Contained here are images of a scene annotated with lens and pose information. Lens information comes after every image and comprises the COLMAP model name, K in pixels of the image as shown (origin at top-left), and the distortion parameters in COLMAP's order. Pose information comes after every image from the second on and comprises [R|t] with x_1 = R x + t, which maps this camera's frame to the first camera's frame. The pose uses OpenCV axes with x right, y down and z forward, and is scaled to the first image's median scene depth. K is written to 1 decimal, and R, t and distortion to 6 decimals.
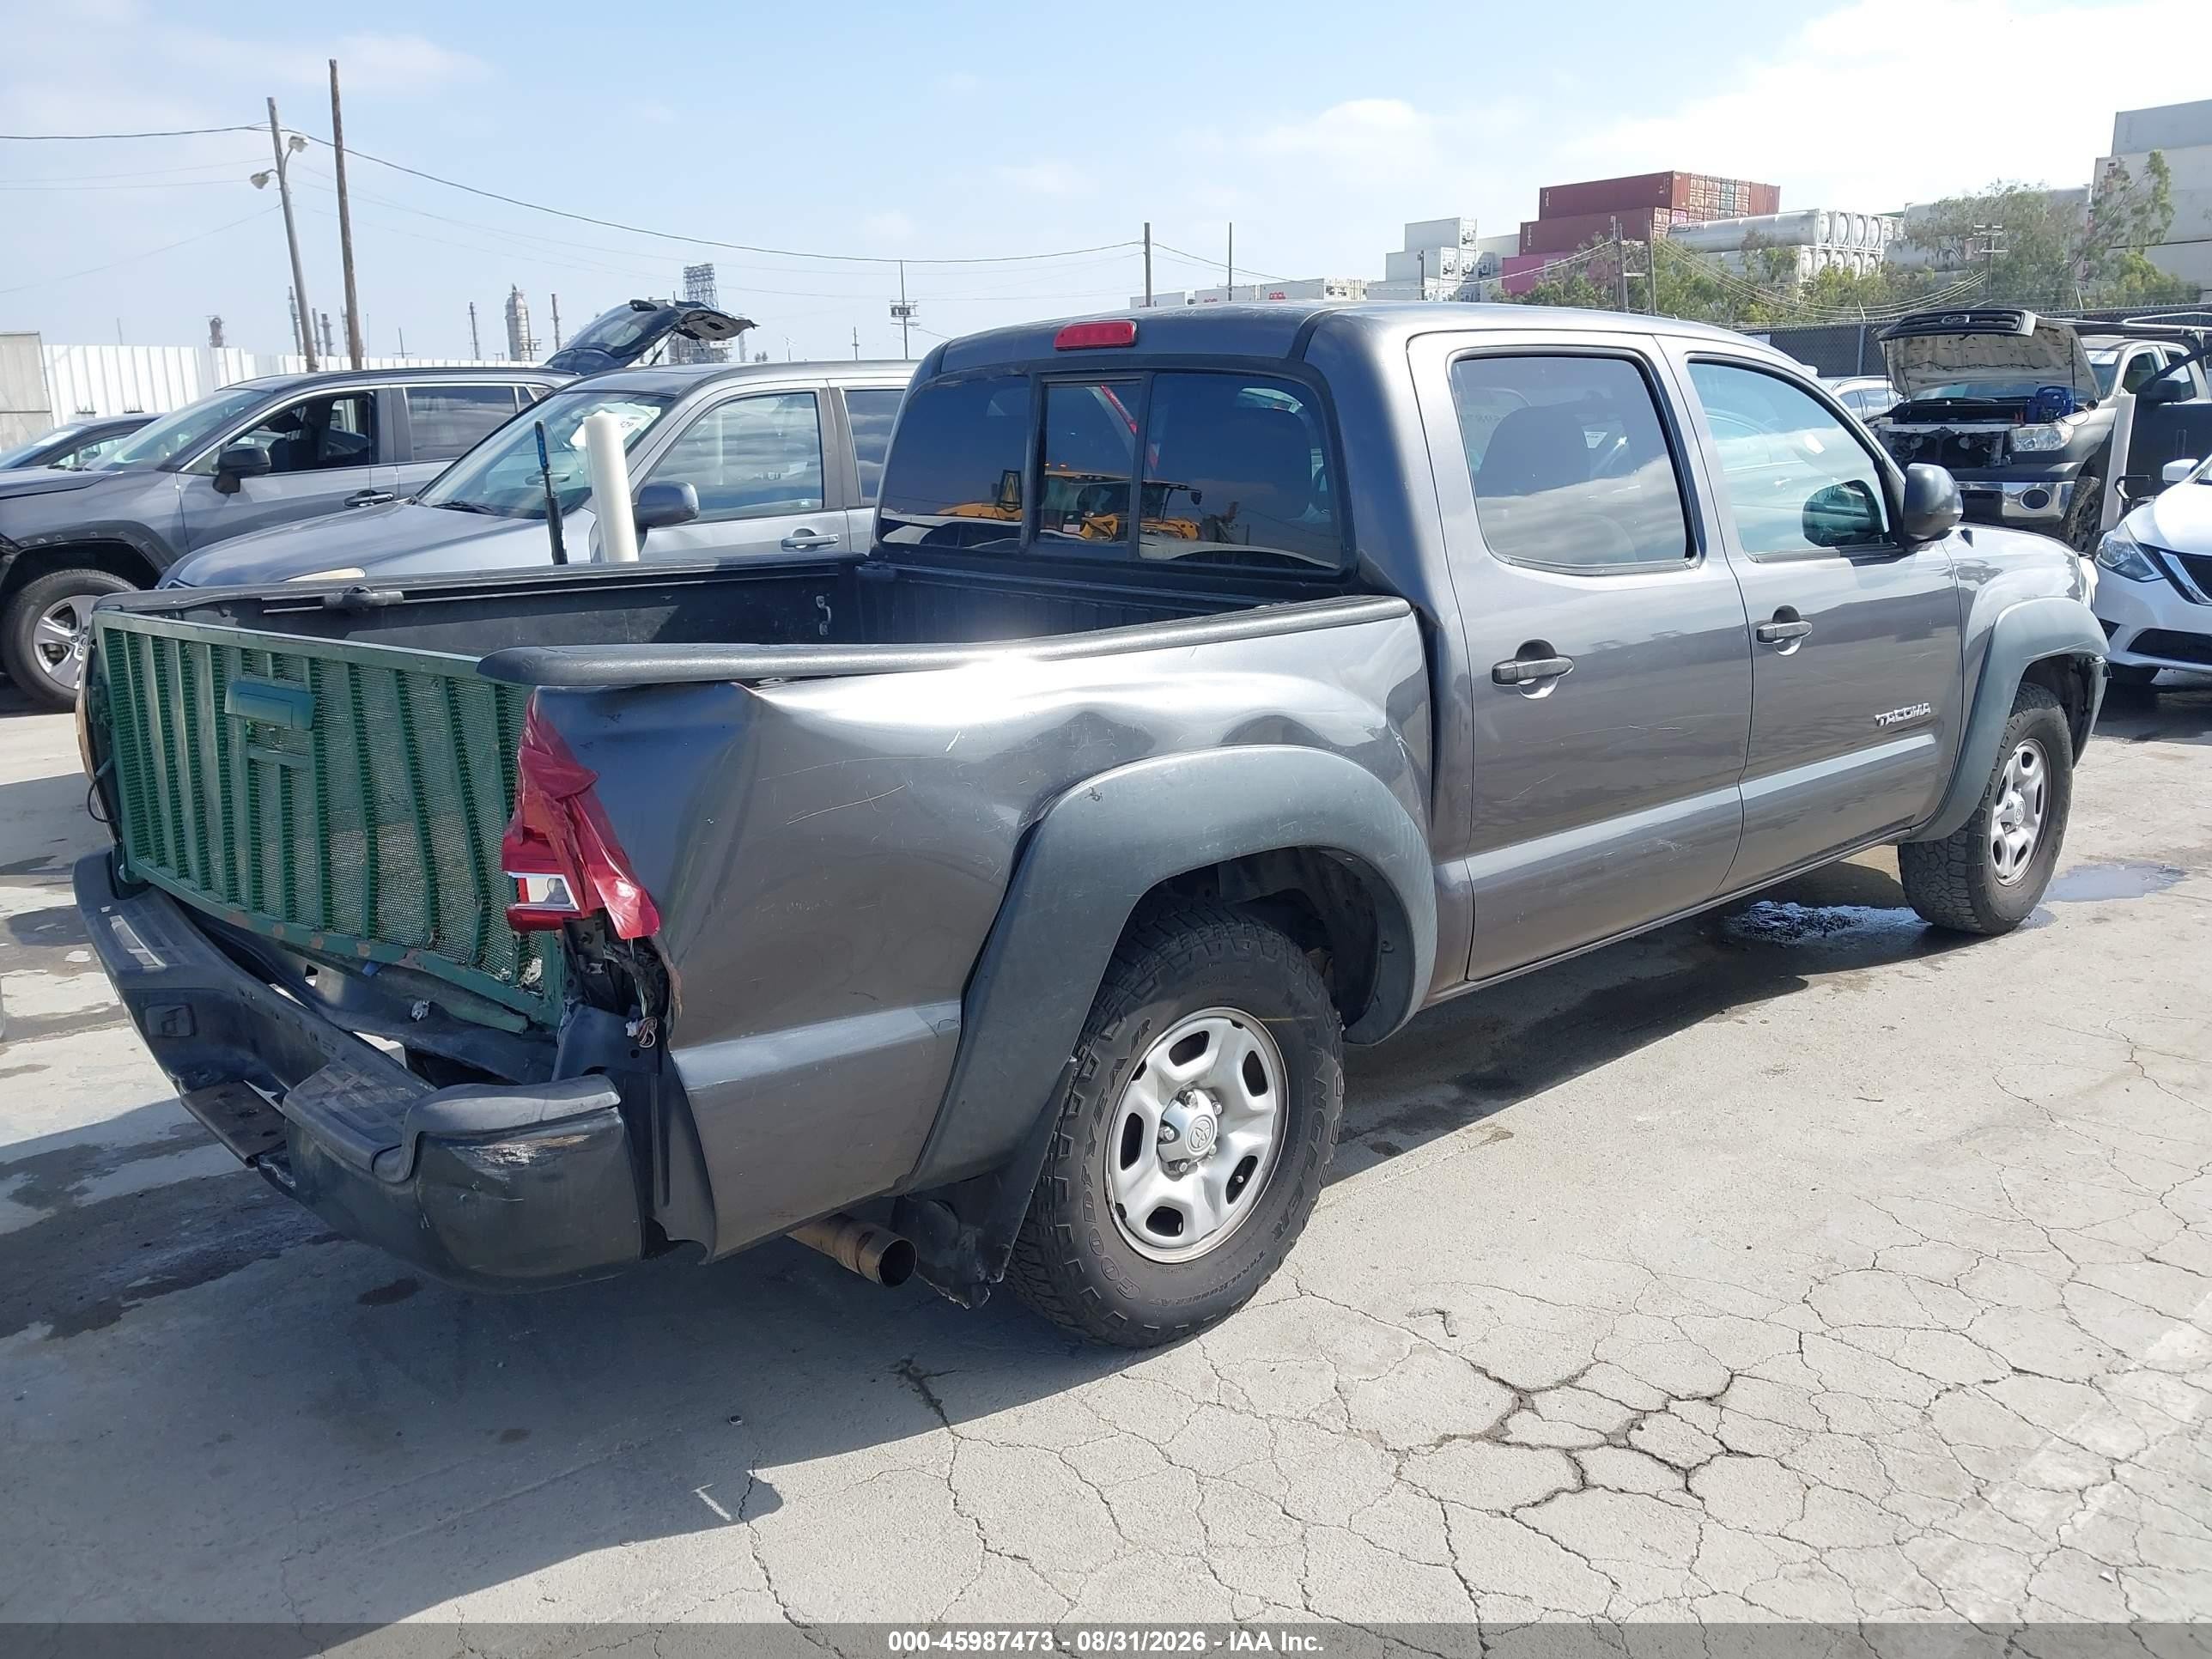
lens RADIAL K [[1762.5, 0, 1131.0], [0, 1762.5, 862.5], [0, 0, 1]] dist [0.020835, -0.030872]
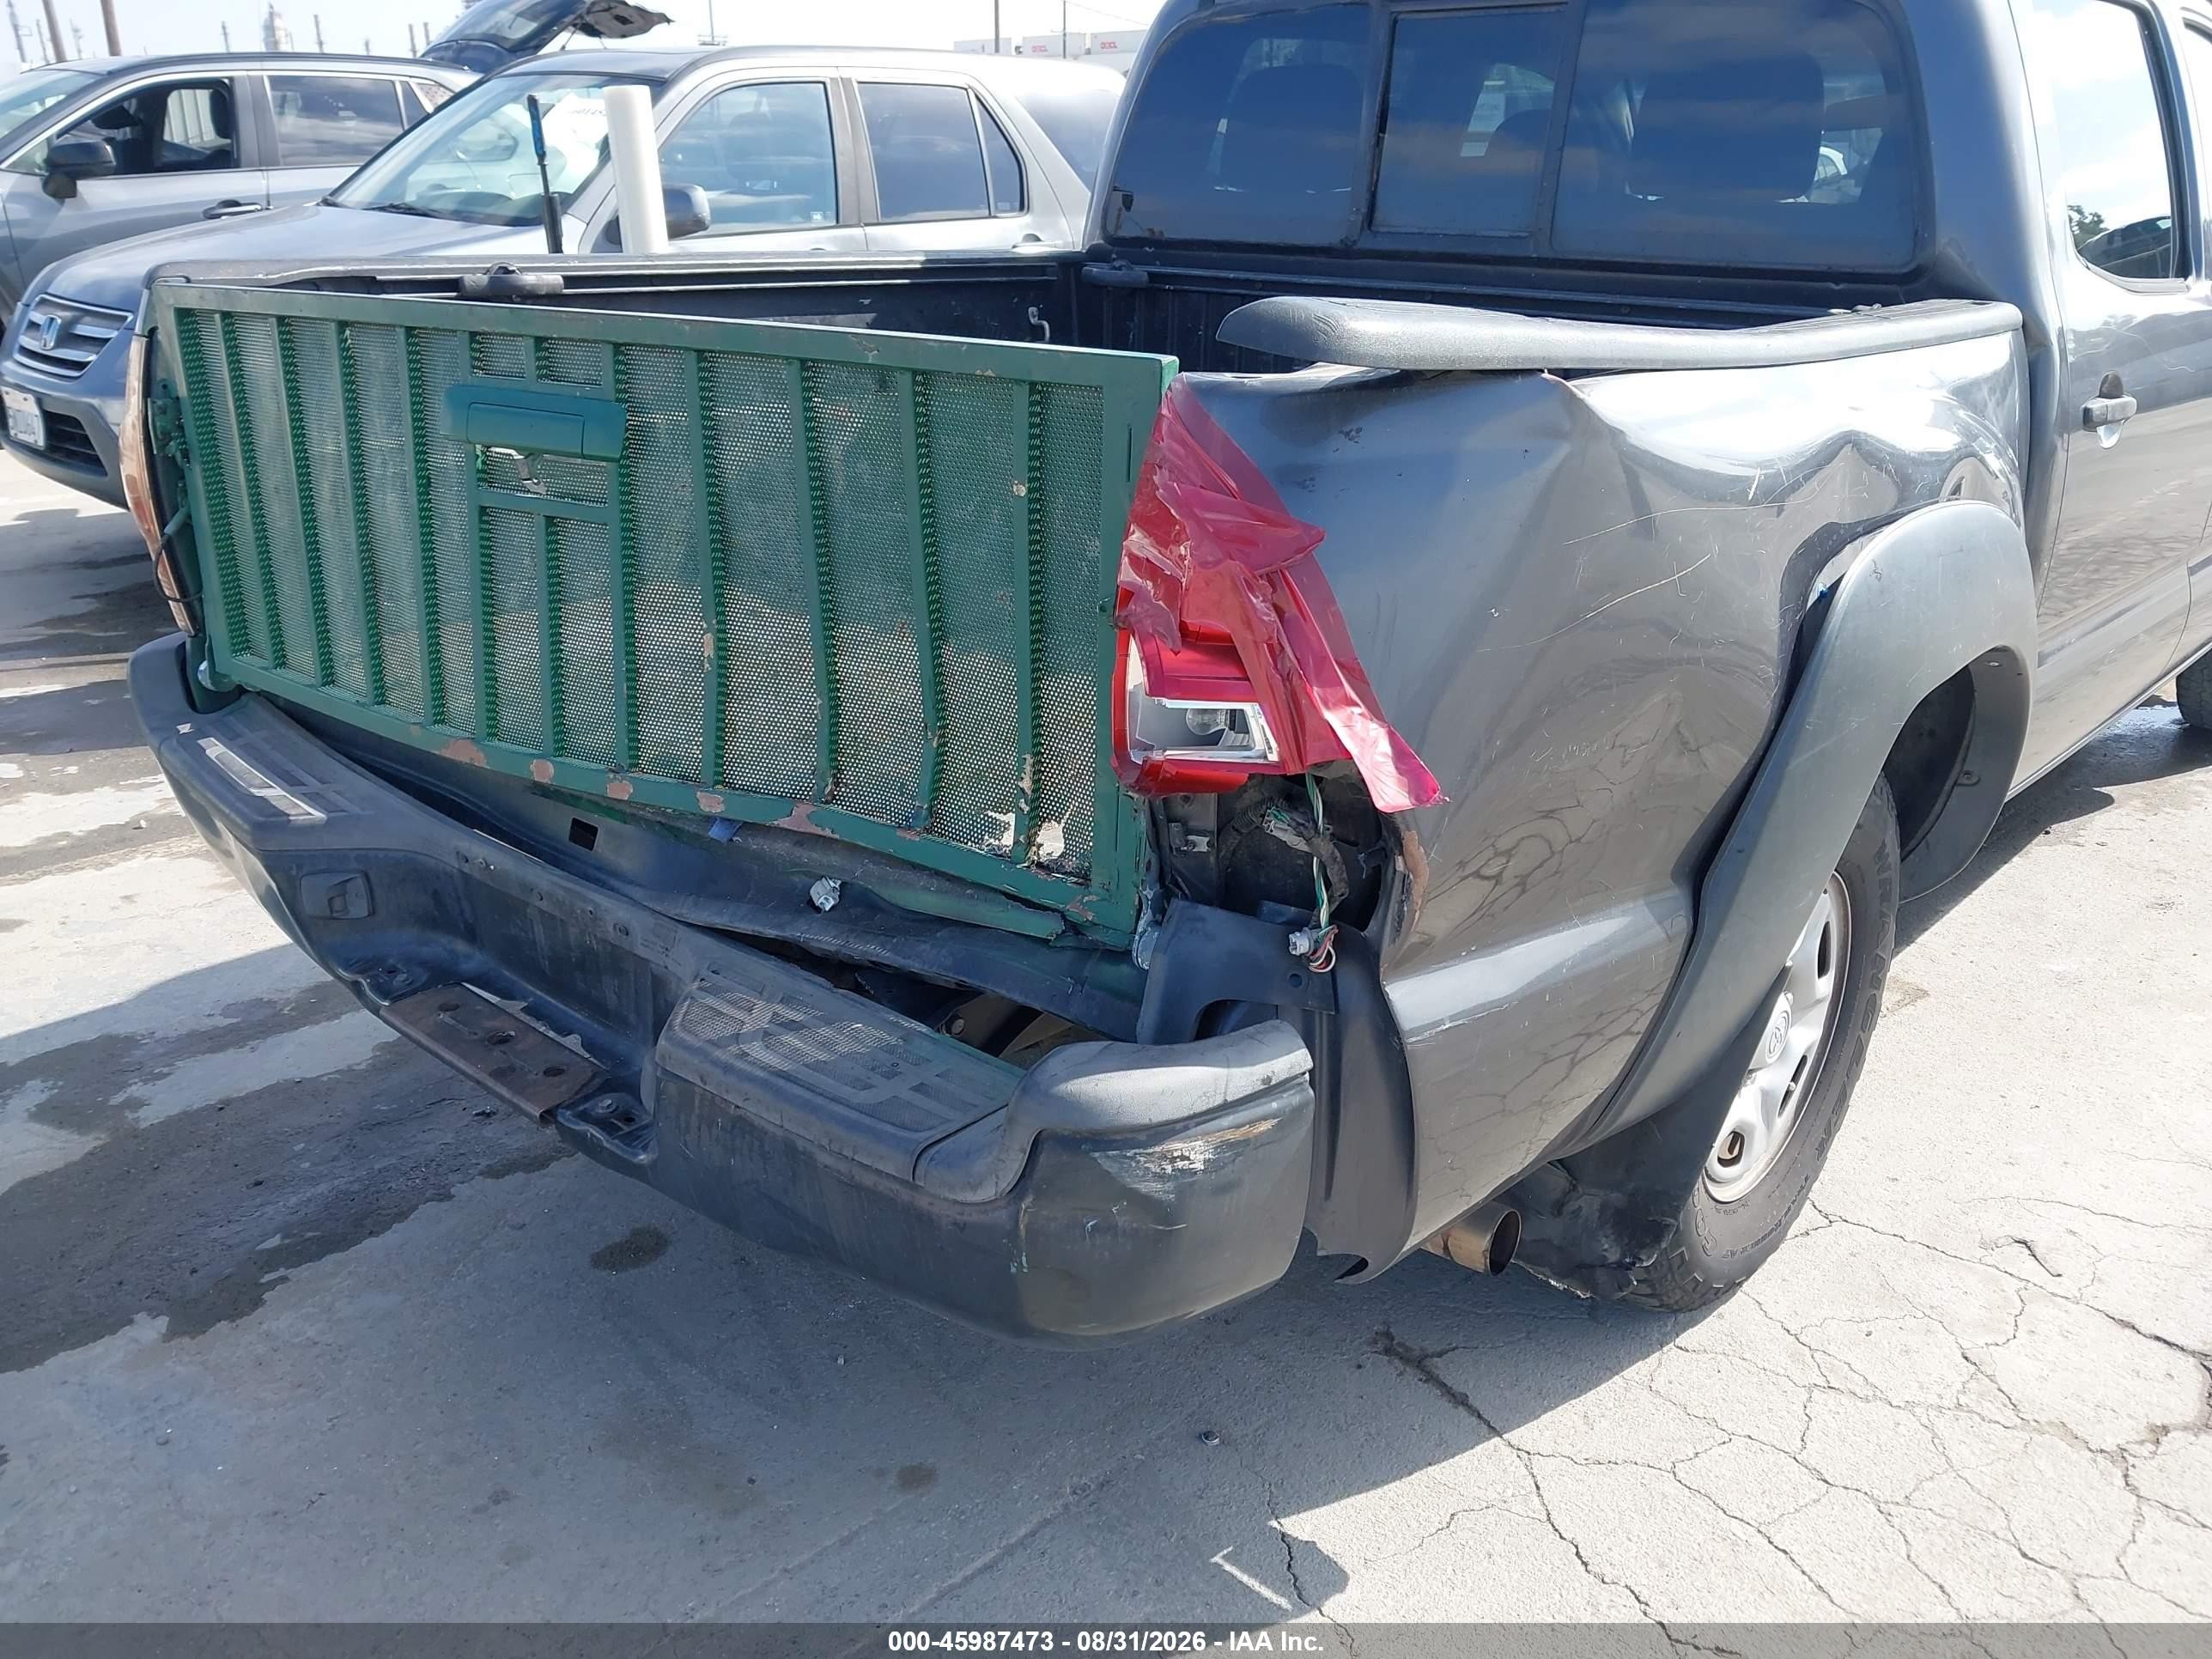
lens RADIAL K [[1762.5, 0, 1123.8], [0, 1762.5, 858.3], [0, 0, 1]] dist [0.020835, -0.030872]
pose [[0.995225, -0.008157, 0.097263, -0.301124], [-0.003678, 0.992659, 0.120889, -0.008858], [-0.097535, -0.120670, 0.987890, 0.287443]]
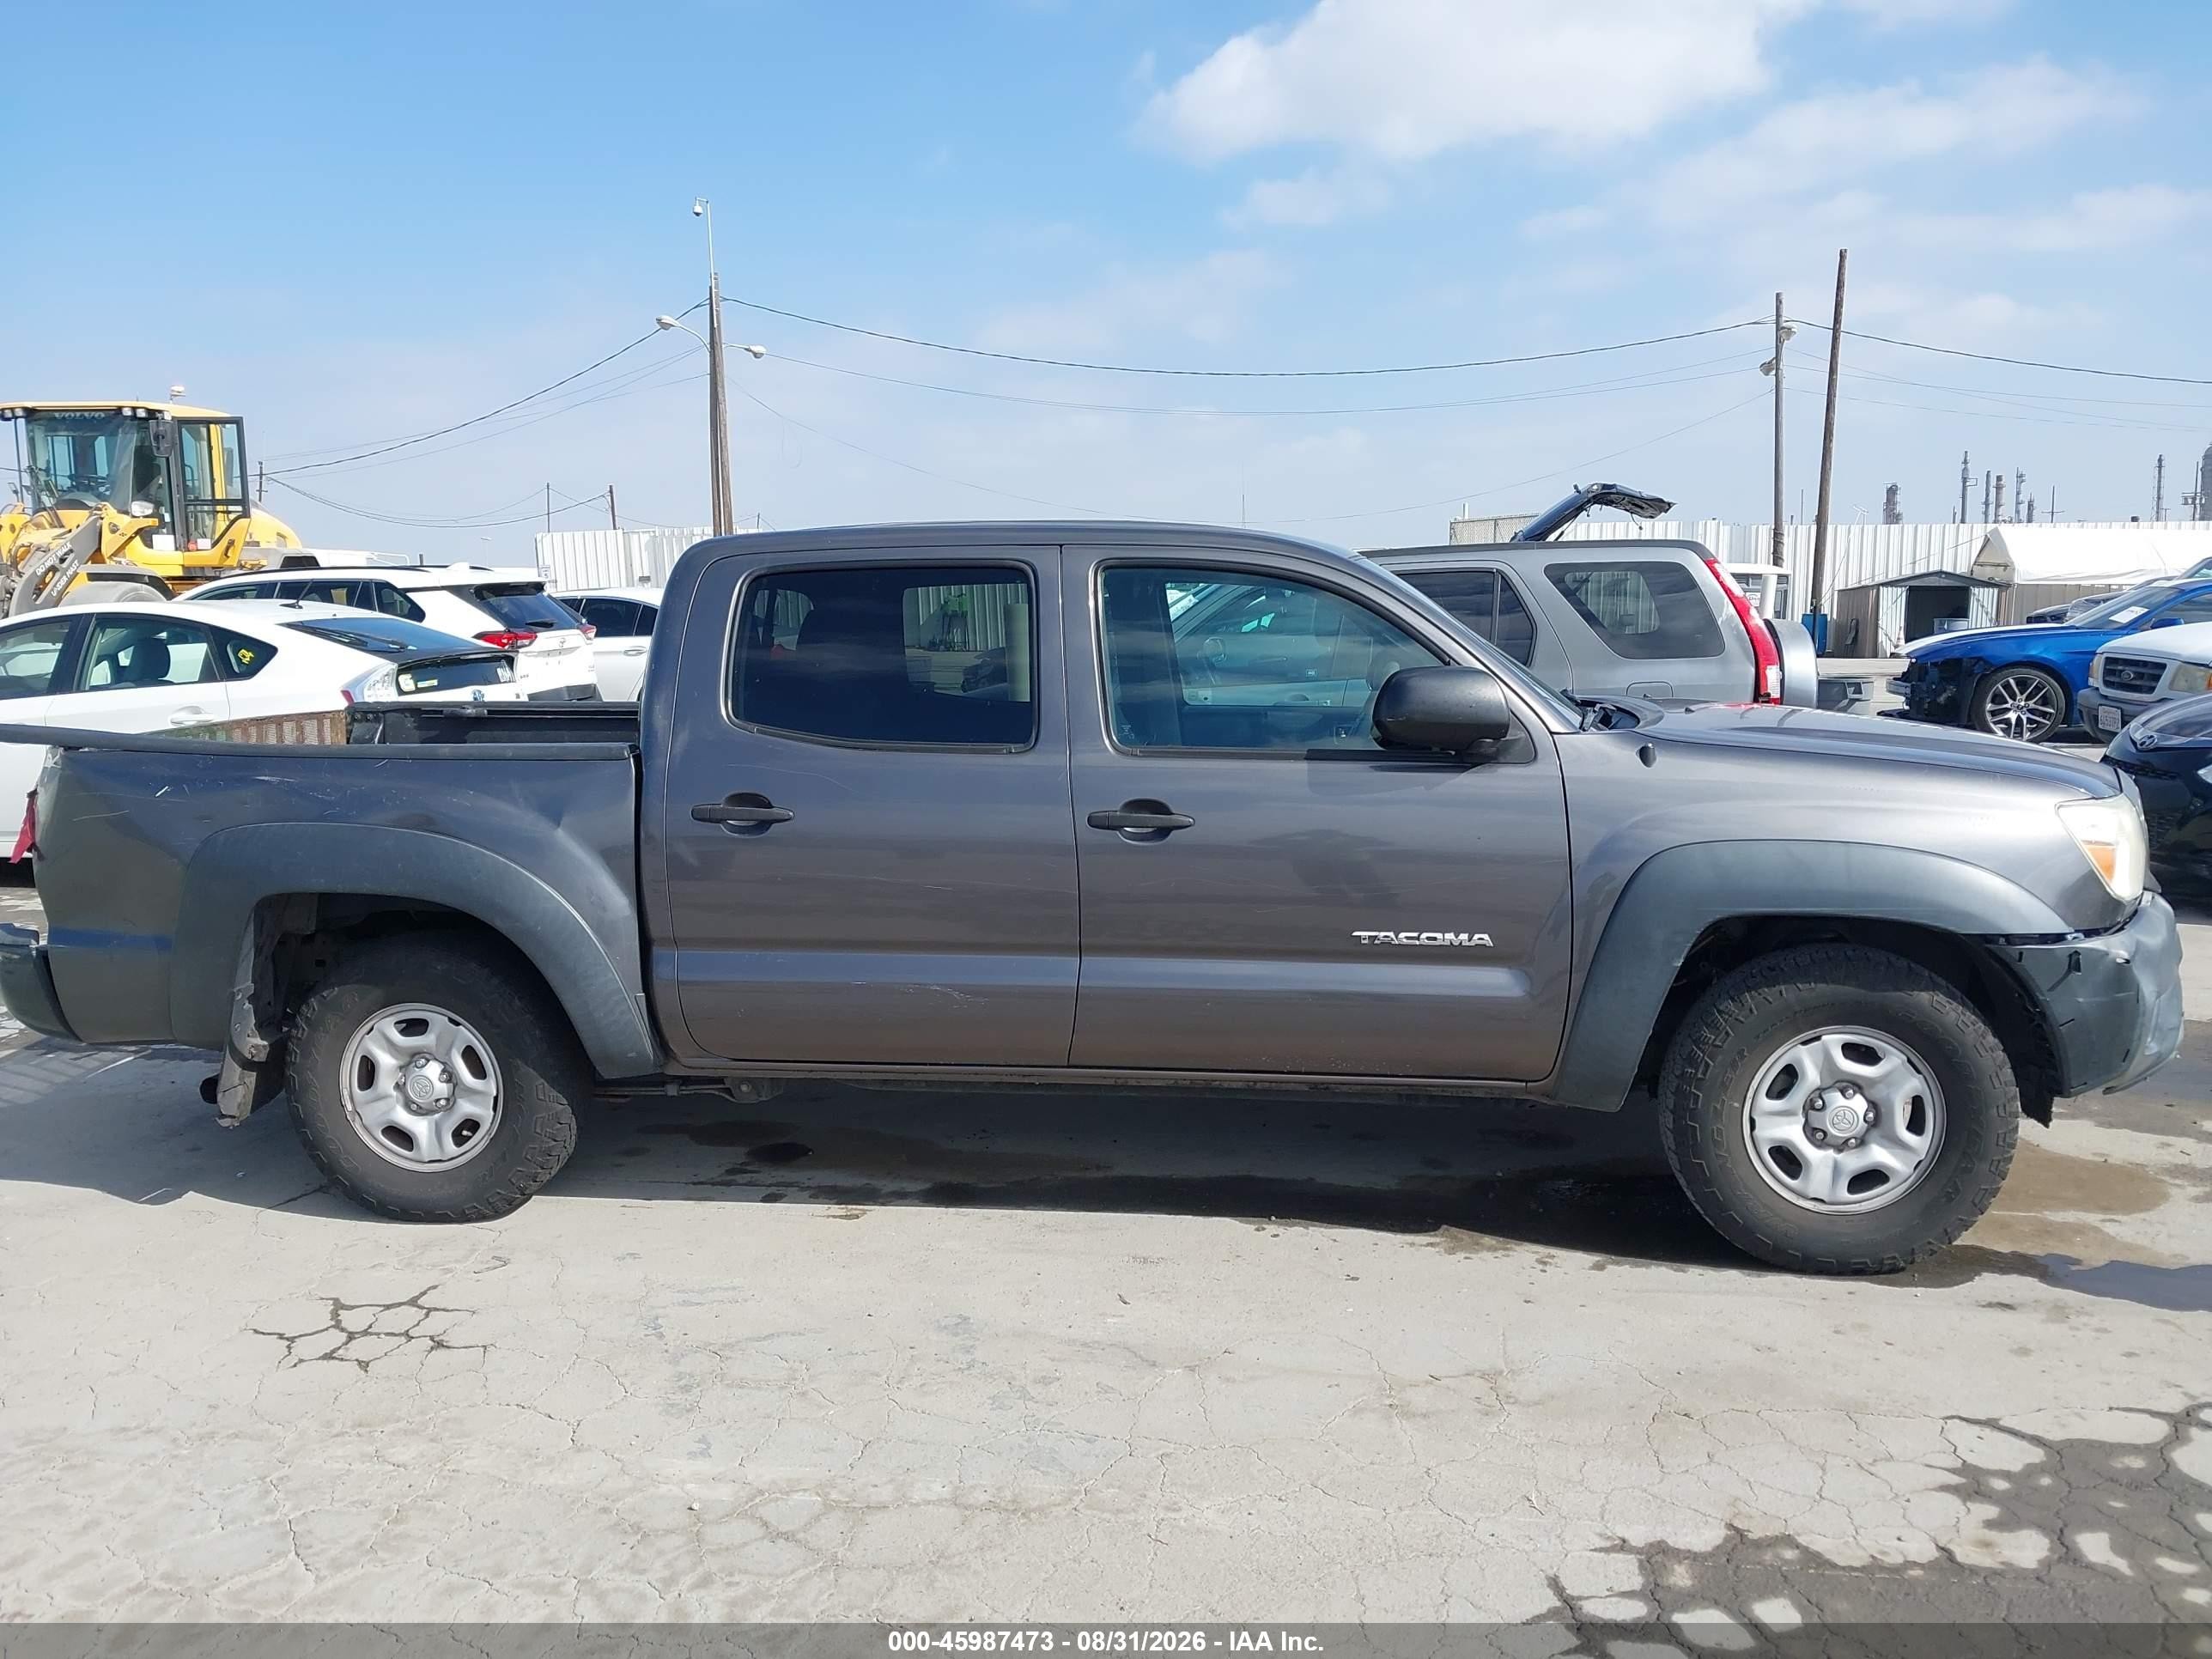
lens RADIAL K [[1762.5, 0, 1133.4], [0, 1762.5, 886.4], [0, 0, 1]] dist [0.020835, -0.030872]
pose [[0.642346, 0.130480, -0.755226, 1.505216], [-0.185120, 0.982639, 0.012319, -0.142001], [0.743722, 0.131894, 0.655349, 0.427187]]
